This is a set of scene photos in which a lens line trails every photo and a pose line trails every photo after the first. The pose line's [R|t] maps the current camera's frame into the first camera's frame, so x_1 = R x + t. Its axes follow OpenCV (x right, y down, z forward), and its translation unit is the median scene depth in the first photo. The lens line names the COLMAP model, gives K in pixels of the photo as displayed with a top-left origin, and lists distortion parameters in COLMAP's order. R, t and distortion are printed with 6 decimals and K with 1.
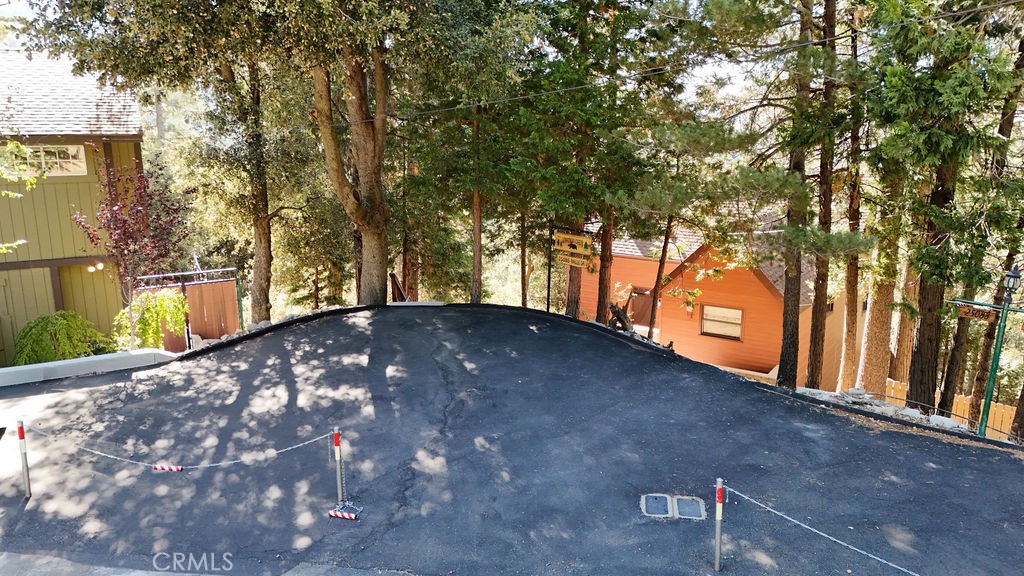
lens RADIAL K [[760.3, 0, 511.7], [0, 760.3, 291.8], [0, 0, 1]] dist [0.053259, -0.034257]
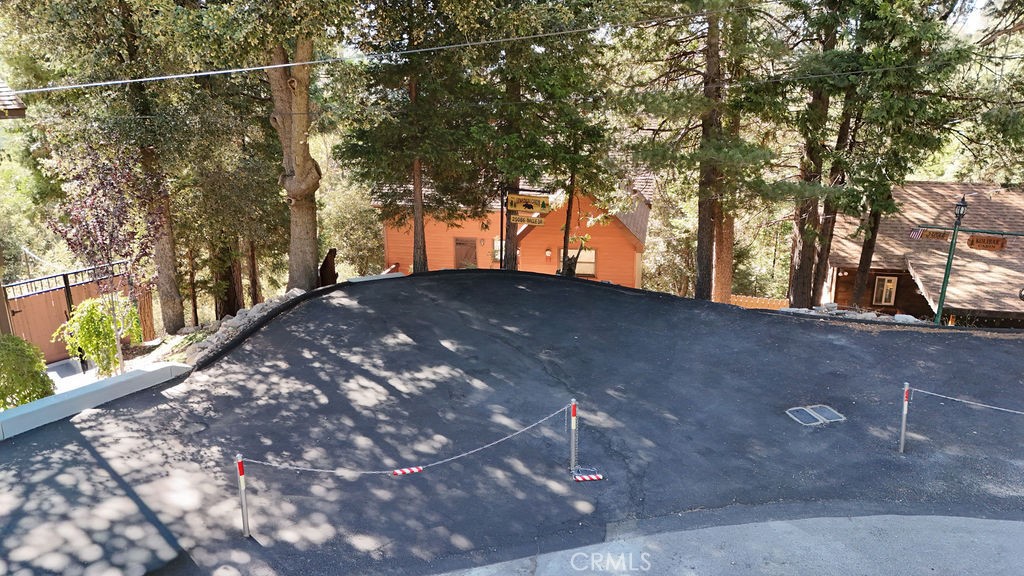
lens RADIAL K [[760.3, 0, 508.1], [0, 760.3, 283.2], [0, 0, 1]] dist [0.053259, -0.034257]
pose [[0.916173, -0.118496, 0.382865, -0.492002], [0.095605, 0.992331, 0.078348, -0.052796], [-0.389213, -0.035176, 0.920476, 0.042337]]
